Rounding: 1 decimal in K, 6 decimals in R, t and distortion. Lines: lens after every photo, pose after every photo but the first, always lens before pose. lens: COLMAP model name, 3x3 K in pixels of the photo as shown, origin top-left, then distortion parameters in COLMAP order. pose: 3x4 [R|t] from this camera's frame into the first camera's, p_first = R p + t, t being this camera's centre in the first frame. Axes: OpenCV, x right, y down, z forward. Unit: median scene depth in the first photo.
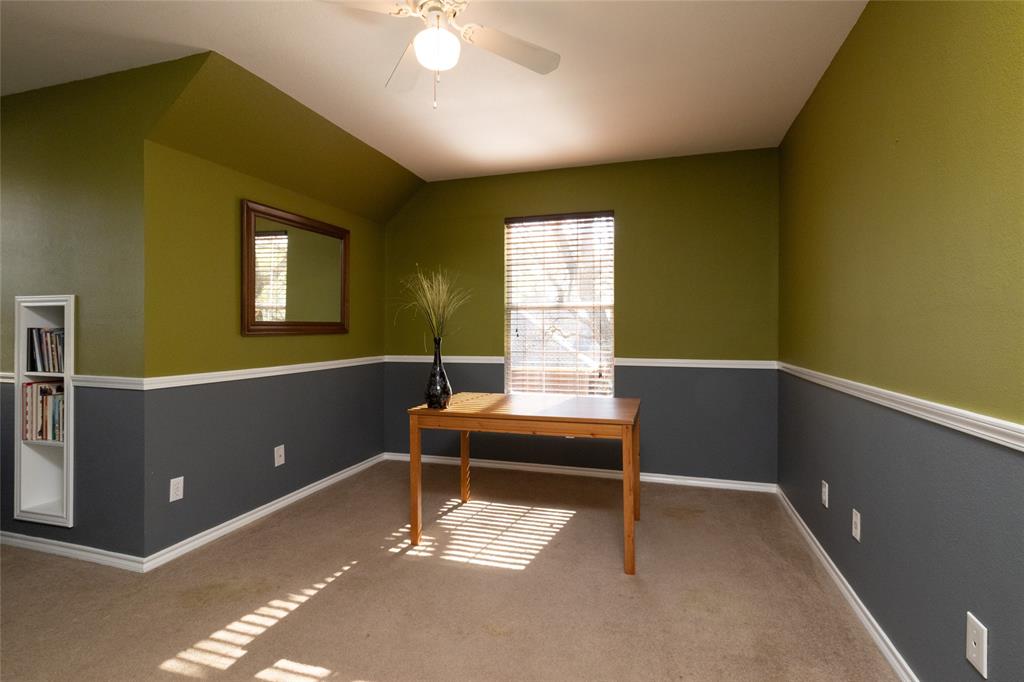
lens RADIAL K [[492.8, 0, 509.4], [0, 492.8, 334.1], [0, 0, 1]] dist [-0.001550, 0.000637]
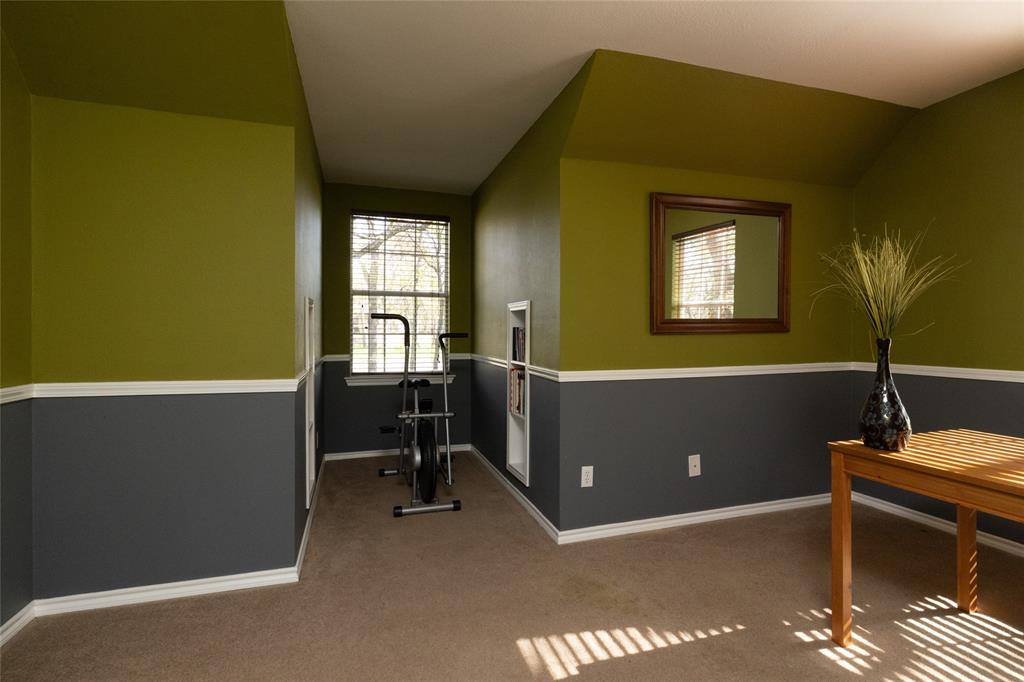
lens RADIAL K [[492.8, 0, 509.4], [0, 492.8, 334.1], [0, 0, 1]] dist [-0.001550, 0.000637]
pose [[0.576047, 0.006170, -0.817393, 0.099094], [-0.005199, 0.999979, 0.003884, 0.001015], [0.817400, 0.002013, 0.576067, 0.237408]]
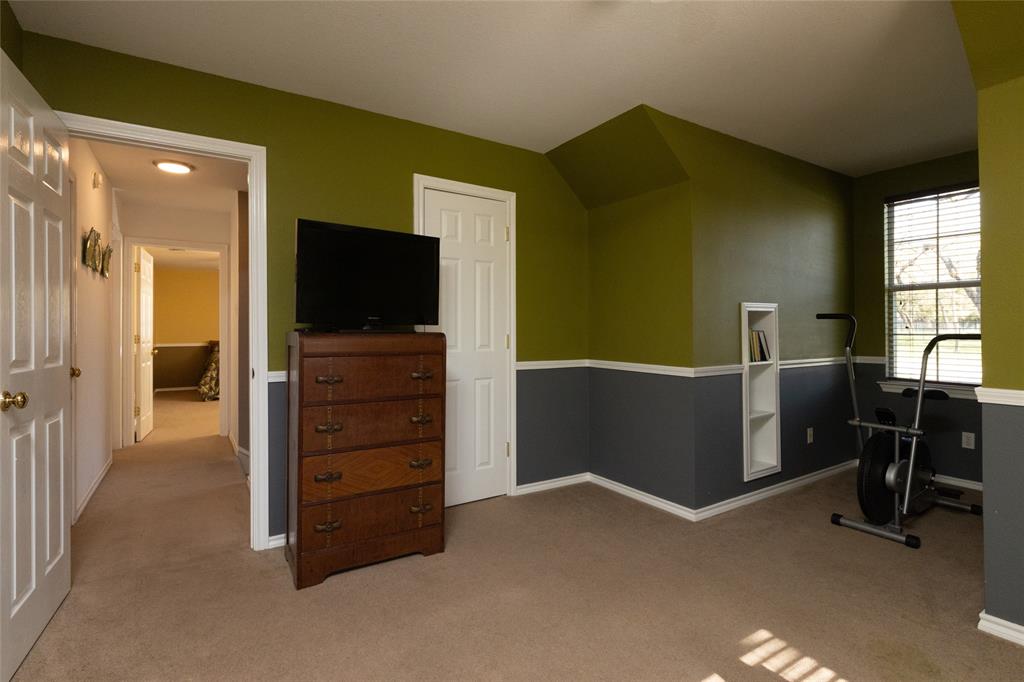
lens RADIAL K [[492.8, 0, 509.4], [0, 492.8, 334.1], [0, 0, 1]] dist [-0.001550, 0.000637]
pose [[-0.646765, 0.004676, -0.762675, 0.330109], [0.000801, 0.999985, 0.005452, -0.000573], [0.762689, 0.002915, -0.646758, 0.851340]]
